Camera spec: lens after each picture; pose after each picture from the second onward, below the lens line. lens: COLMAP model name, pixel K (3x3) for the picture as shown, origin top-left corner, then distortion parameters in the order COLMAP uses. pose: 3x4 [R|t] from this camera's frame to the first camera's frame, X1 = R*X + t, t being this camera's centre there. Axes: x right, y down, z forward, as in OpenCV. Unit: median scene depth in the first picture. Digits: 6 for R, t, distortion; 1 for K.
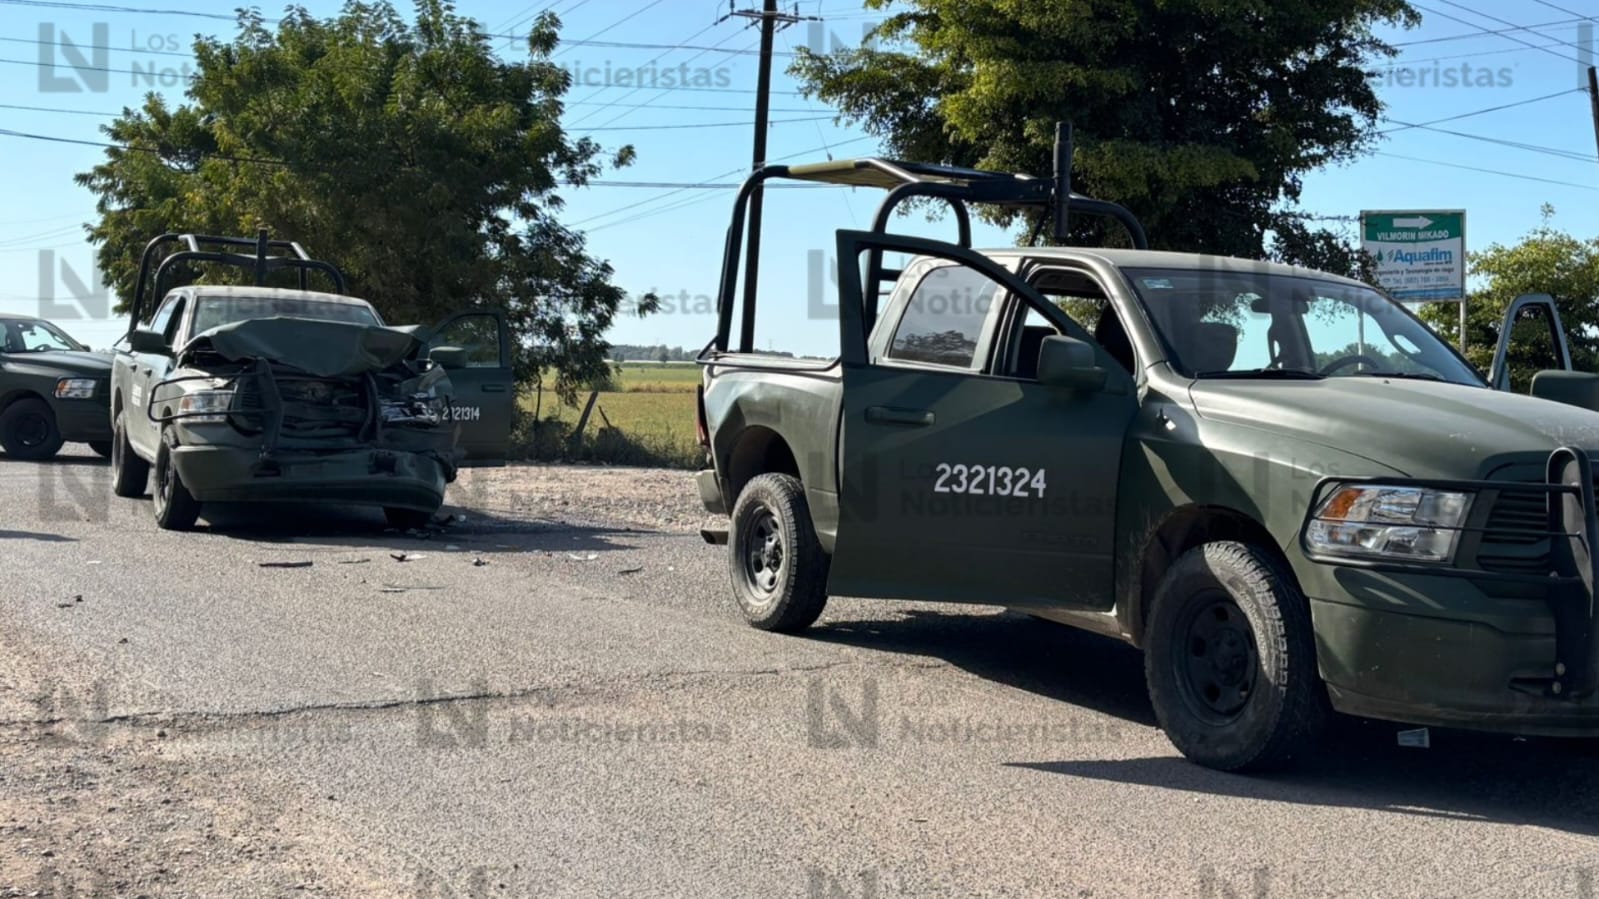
lens RADIAL K [[1999.7, 0, 845.9], [0, 1999.7, 363.2], [0, 0, 1]] dist [0.048687, 0.000000]
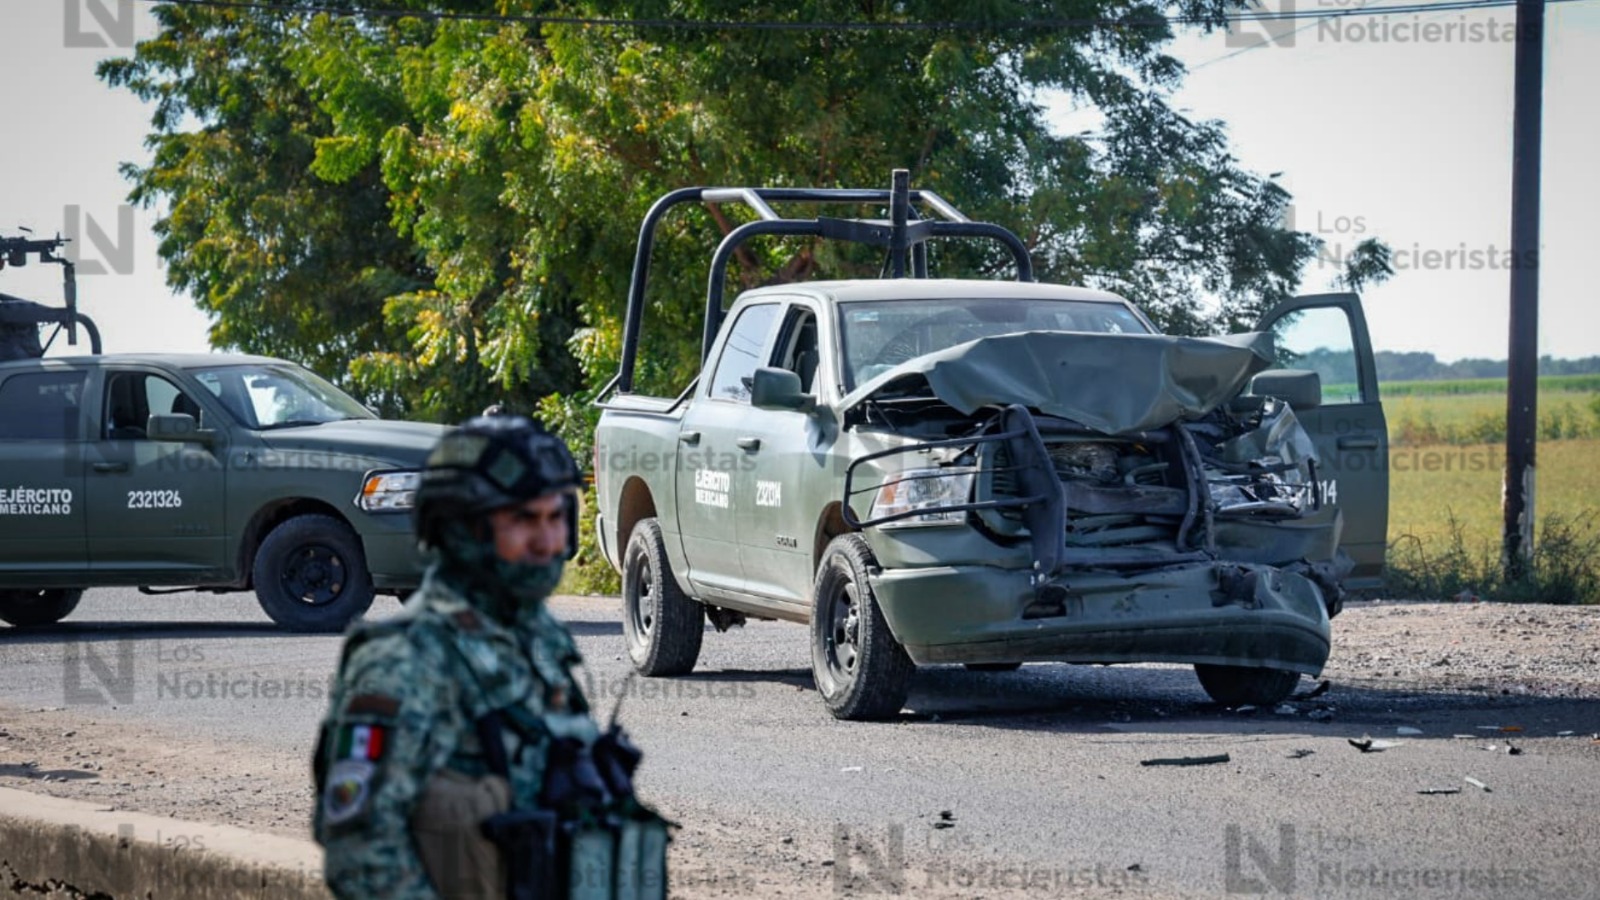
lens RADIAL K [[4685.0, 0, 802.7], [0, 4685.0, 445.7], [0, 0, 1]] dist [0.440937, 0.000000]
pose [[0.989157, -0.051190, -0.137652, -0.146707], [0.052896, 0.998562, 0.008757, -0.005406], [0.137006, -0.015943, 0.990442, -0.258148]]
